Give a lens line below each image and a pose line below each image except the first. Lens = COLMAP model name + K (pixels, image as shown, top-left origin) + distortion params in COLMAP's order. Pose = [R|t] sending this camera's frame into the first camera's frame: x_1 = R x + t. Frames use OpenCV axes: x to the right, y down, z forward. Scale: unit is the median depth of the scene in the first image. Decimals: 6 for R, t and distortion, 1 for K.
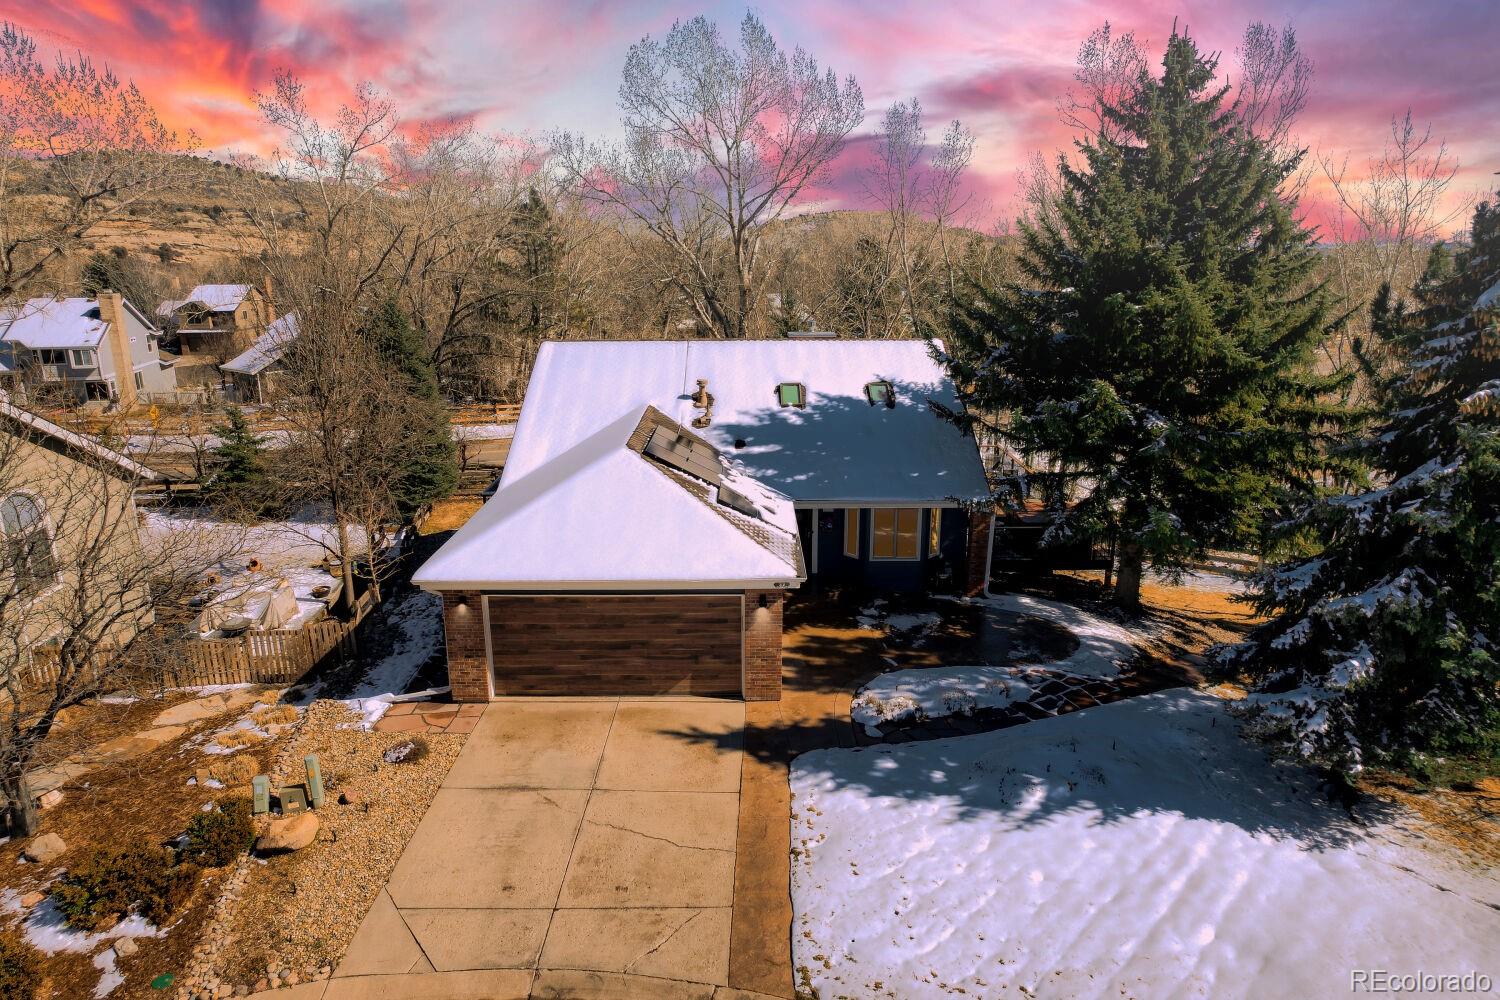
lens RADIAL K [[959.3, 0, 762.6], [0, 959.3, 497.6], [0, 0, 1]] dist [-0.090644, 0.085548]
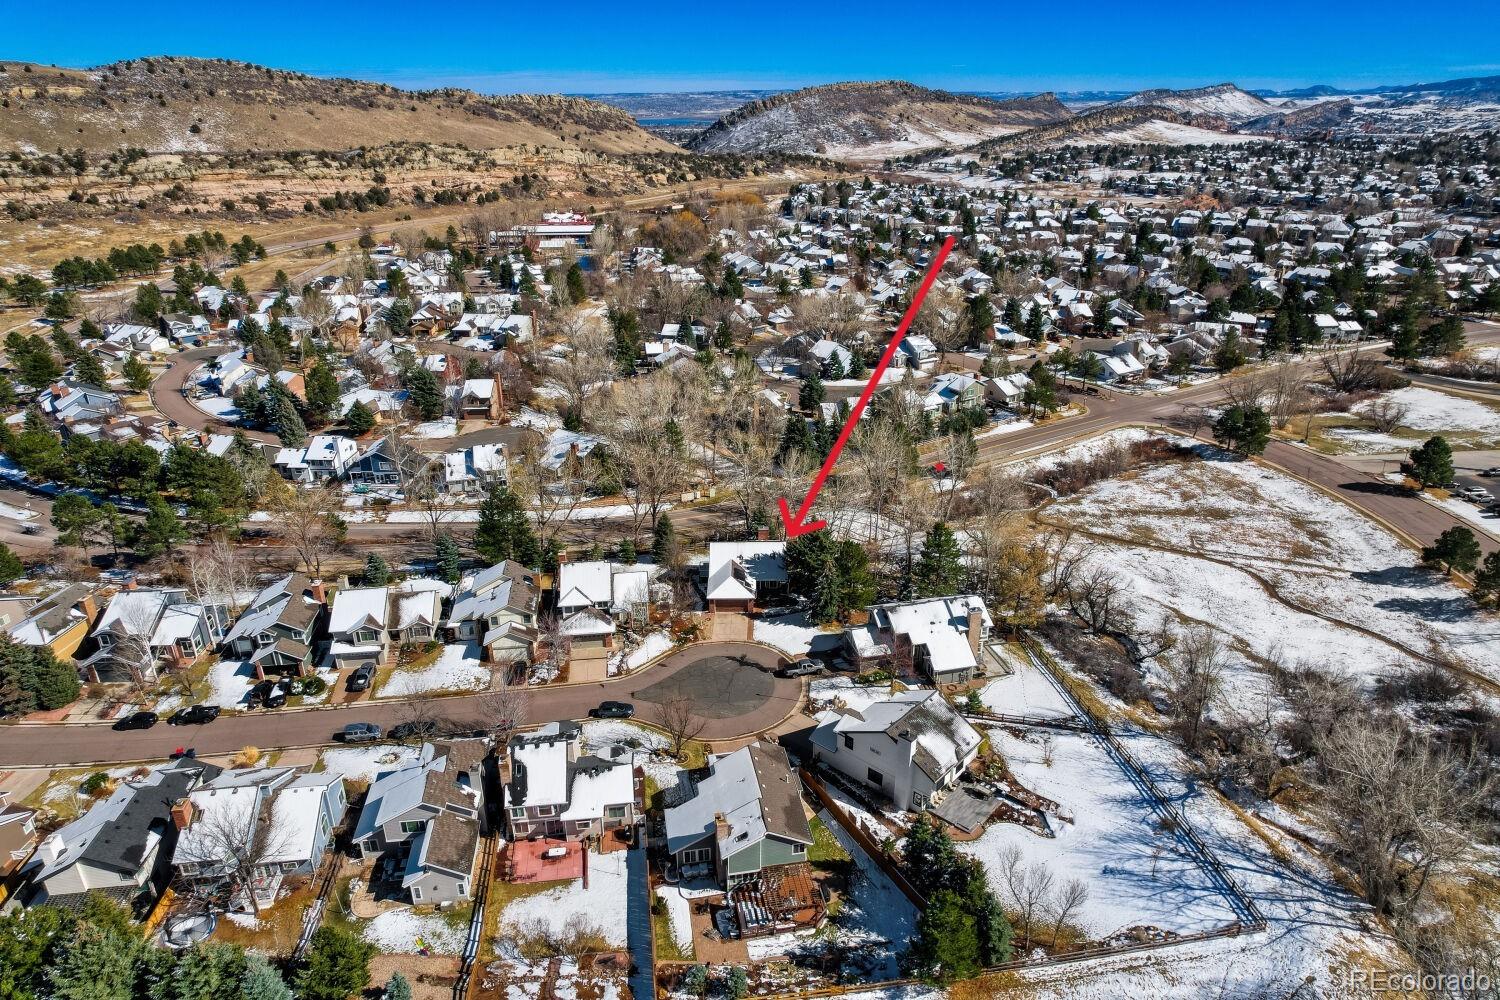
lens RADIAL K [[959.3, 0, 762.6], [0, 959.3, 497.6], [0, 0, 1]] dist [-0.090644, 0.085548]
pose [[0.999990, 0.001471, -0.004333, 0.117153], [-0.000815, 0.989034, 0.147682, -1.728238], [0.004502, -0.147677, 0.989025, -6.103370]]
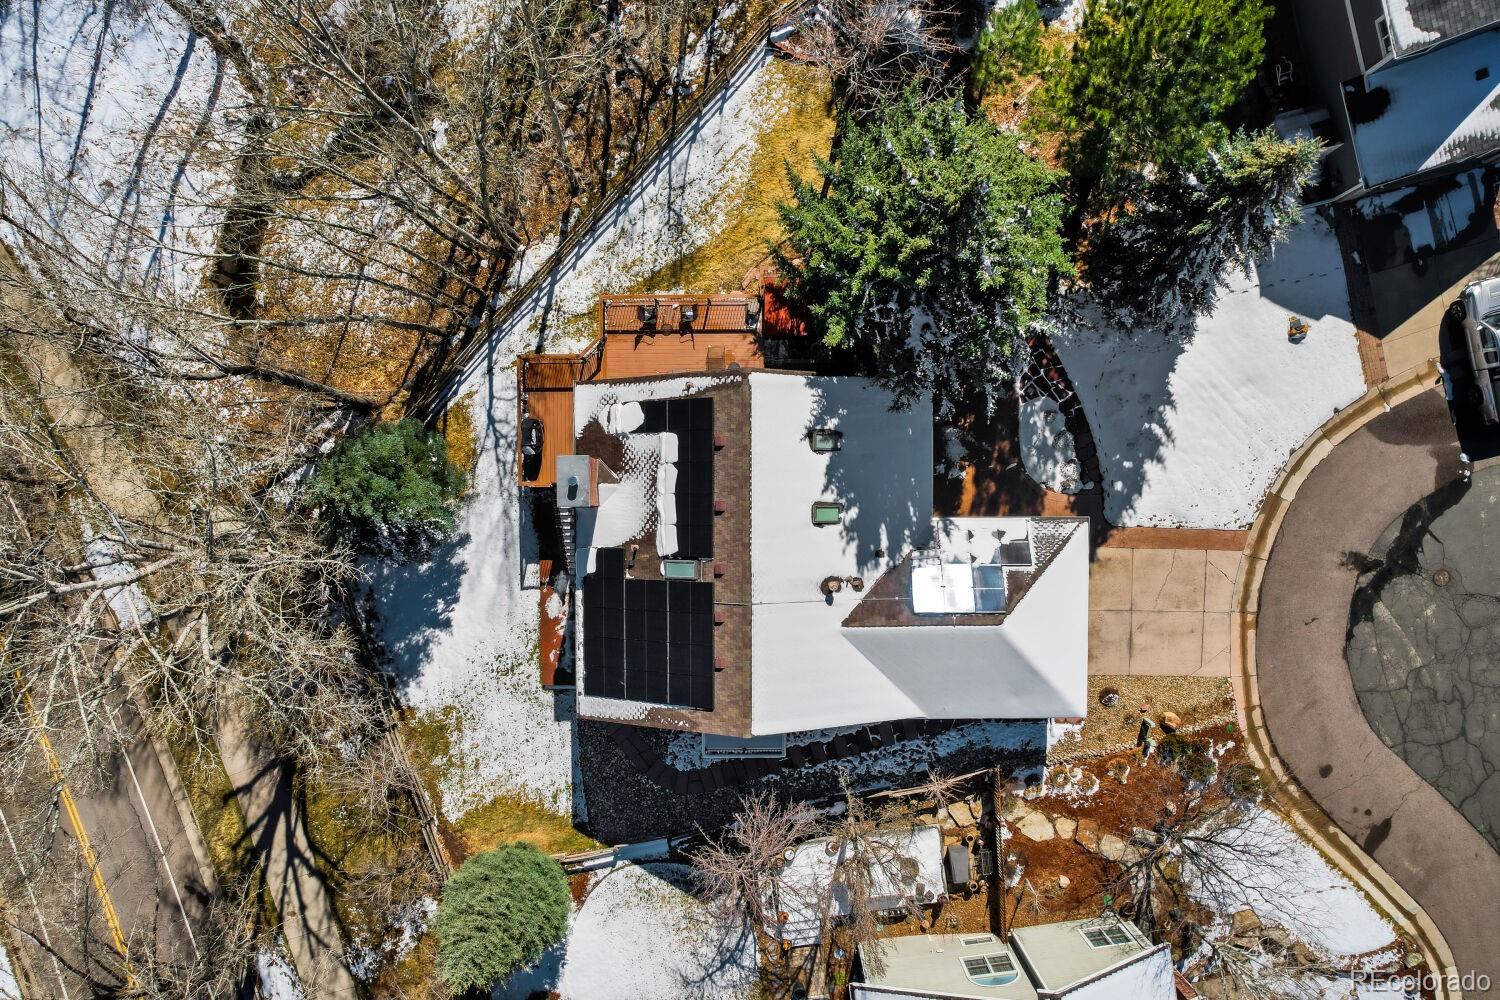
lens RADIAL K [[976.8, 0, 749.9], [0, 976.8, 576.7], [0, 0, 1]] dist [0.000180, 0.000039]
pose [[0.012900, -0.998585, -0.051593, 0.017683], [0.239862, -0.047000, 0.969669, -1.814780], [-0.970721, -0.024883, 0.238916, 1.063801]]
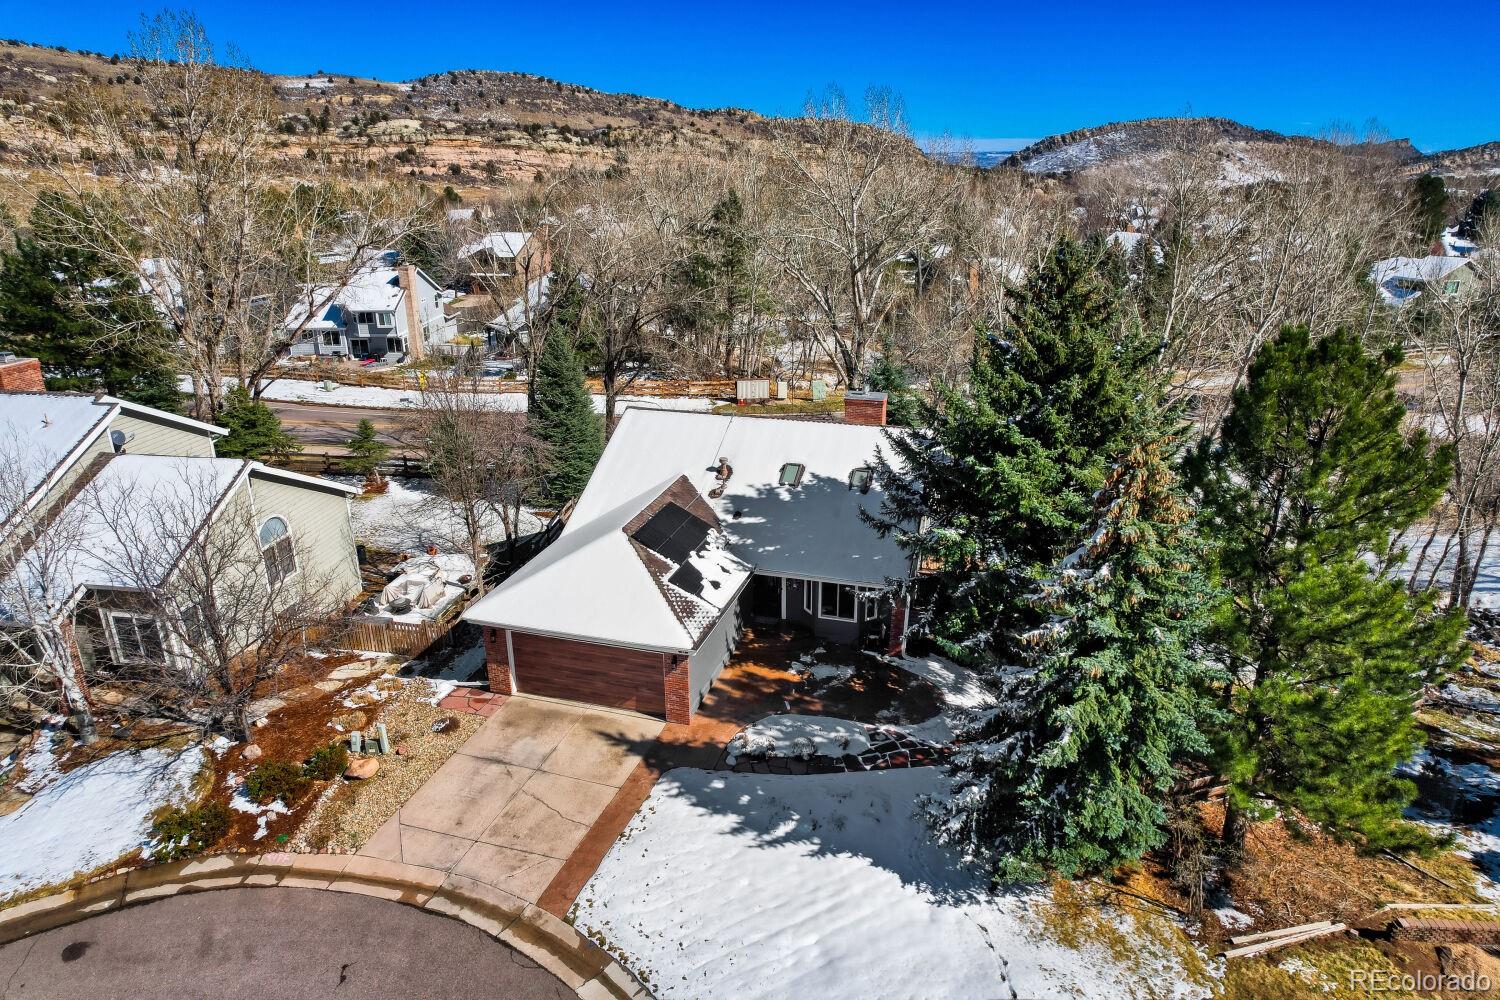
lens RADIAL K [[959.3, 0, 762.6], [0, 959.3, 497.6], [0, 0, 1]] dist [-0.090644, 0.085548]
pose [[0.956543, 0.097058, -0.274963, 0.466494], [-0.071700, 0.992315, 0.100844, -0.271286], [0.282638, -0.076747, 0.956151, -0.315063]]
